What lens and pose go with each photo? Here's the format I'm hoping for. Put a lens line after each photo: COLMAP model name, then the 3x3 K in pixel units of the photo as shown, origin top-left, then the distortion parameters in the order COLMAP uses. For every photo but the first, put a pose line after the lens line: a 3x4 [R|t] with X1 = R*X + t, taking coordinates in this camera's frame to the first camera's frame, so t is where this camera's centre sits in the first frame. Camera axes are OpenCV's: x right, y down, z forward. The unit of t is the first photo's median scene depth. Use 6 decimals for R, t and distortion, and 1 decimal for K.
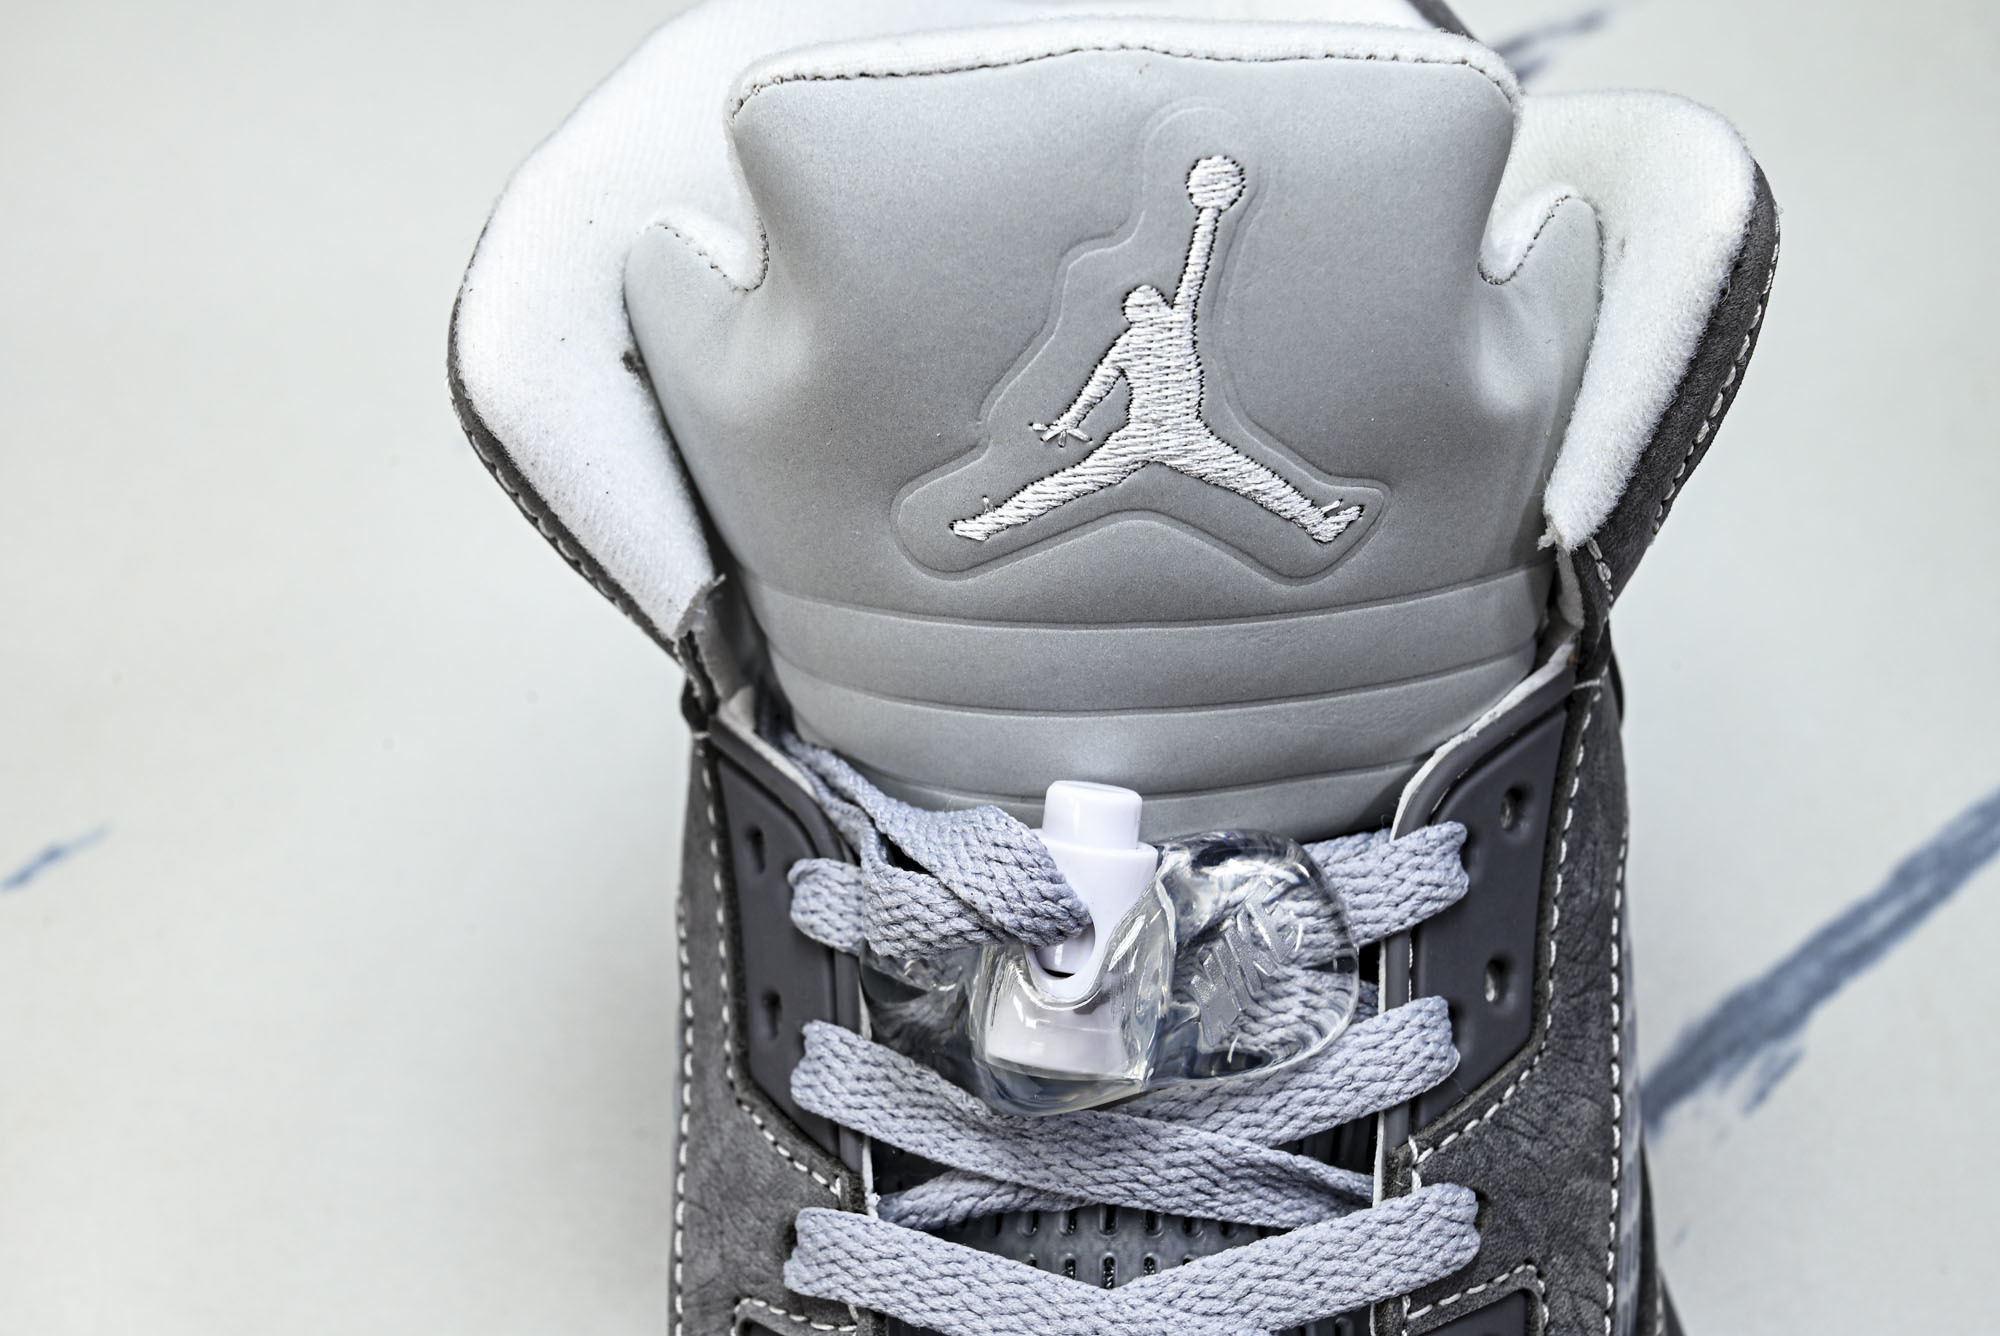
lens RADIAL K [[3548.8, 0, 1000.0], [0, 3548.8, 668.0], [0, 0, 1]] dist [0.014323, -0.194842]
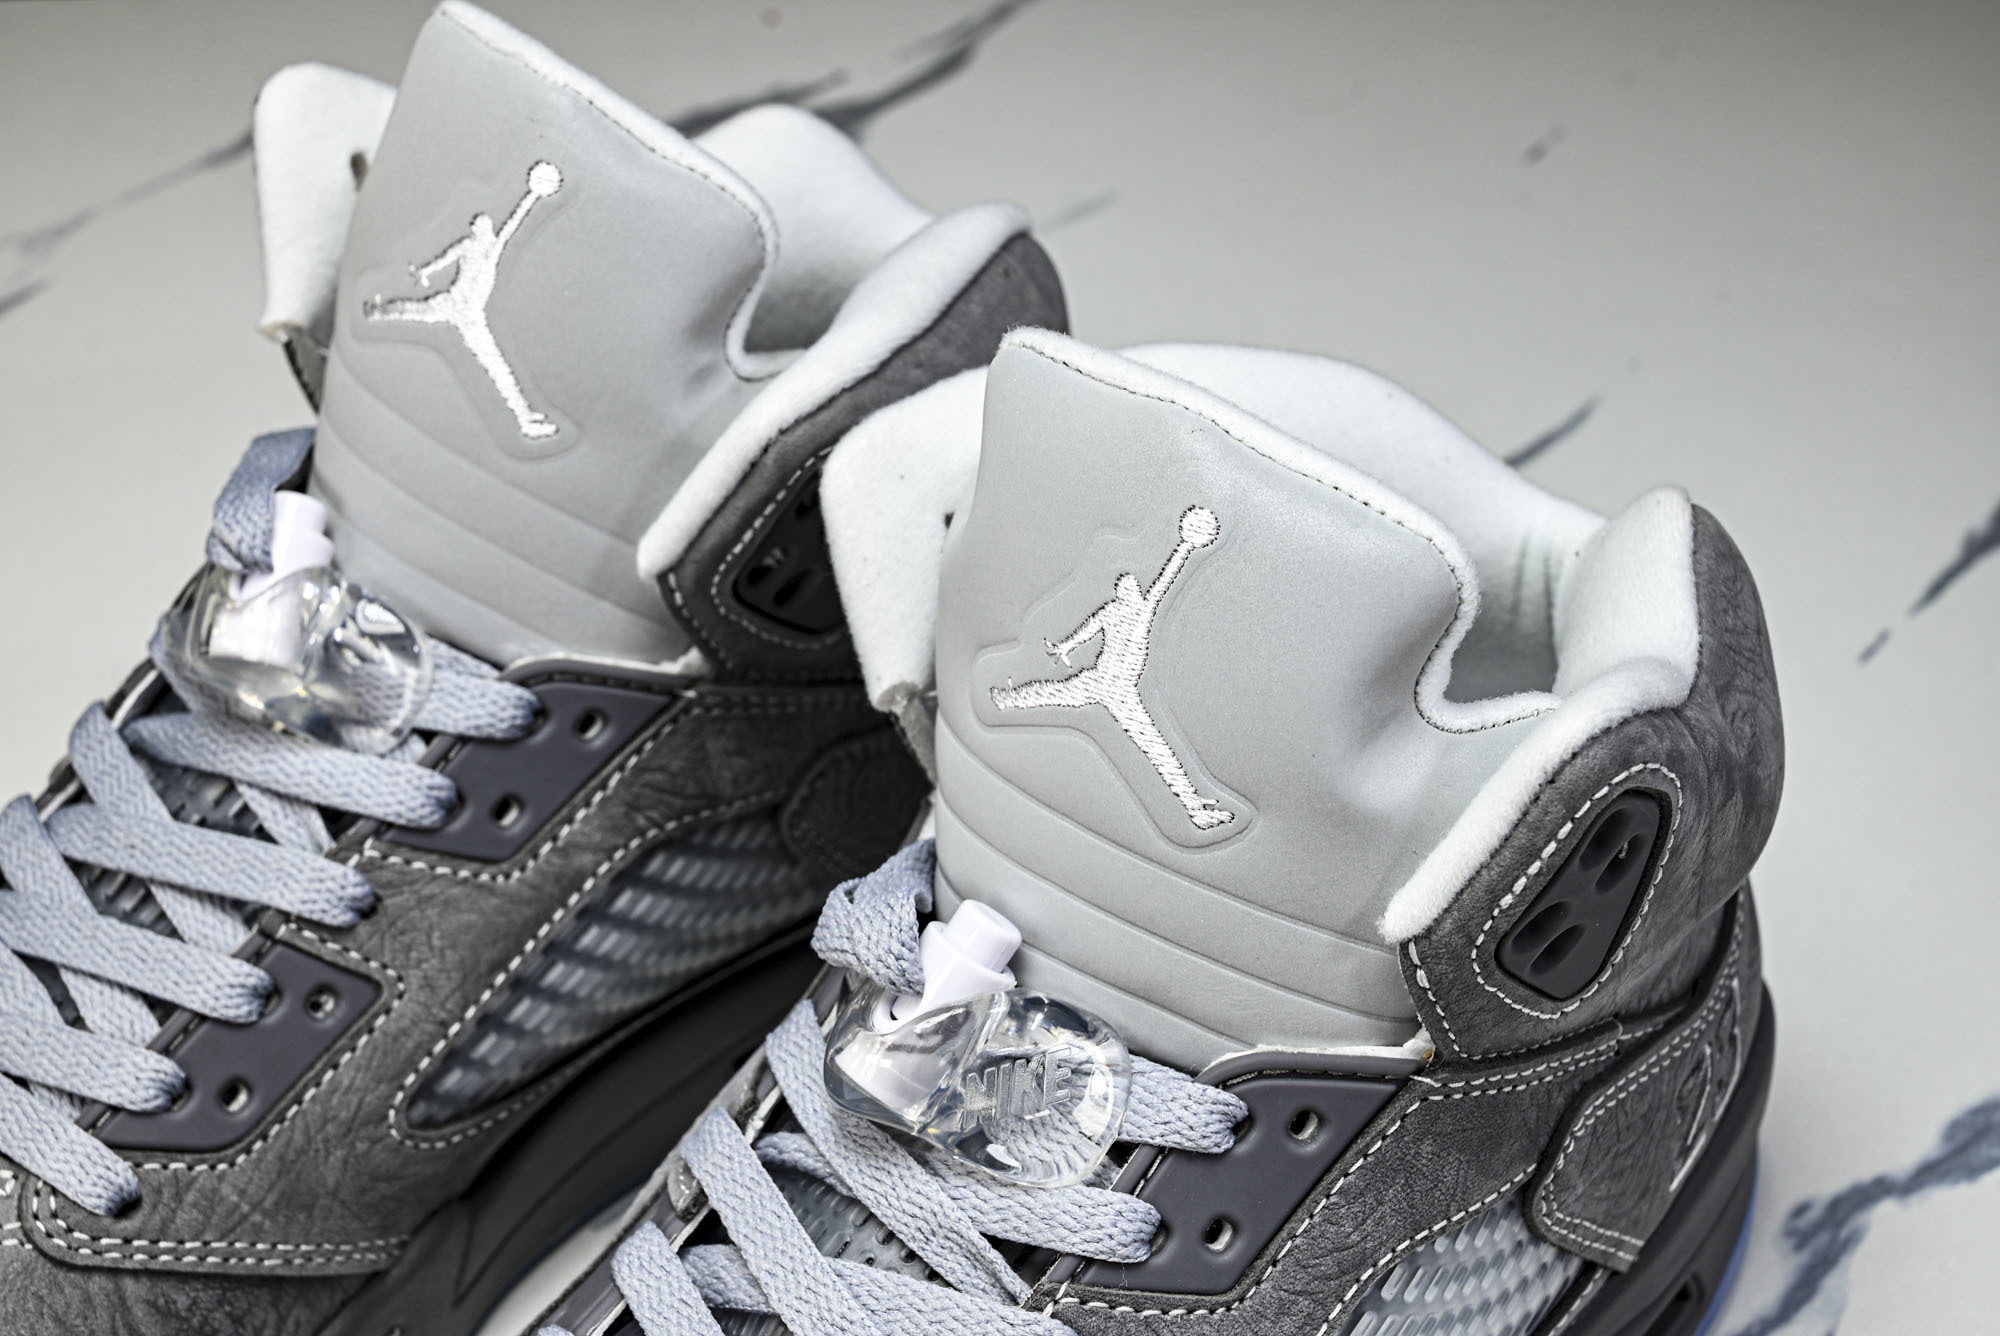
lens RADIAL K [[3545.8, 0, 988.9], [0, 3545.8, 695.2], [0, 0, 1]] dist [-0.002092, 0.007321]
pose [[0.745139, 0.433819, -0.506527, 0.652655], [-0.500562, 0.865686, 0.005058, -0.043687], [0.440687, 0.249779, 0.862209, -0.169777]]
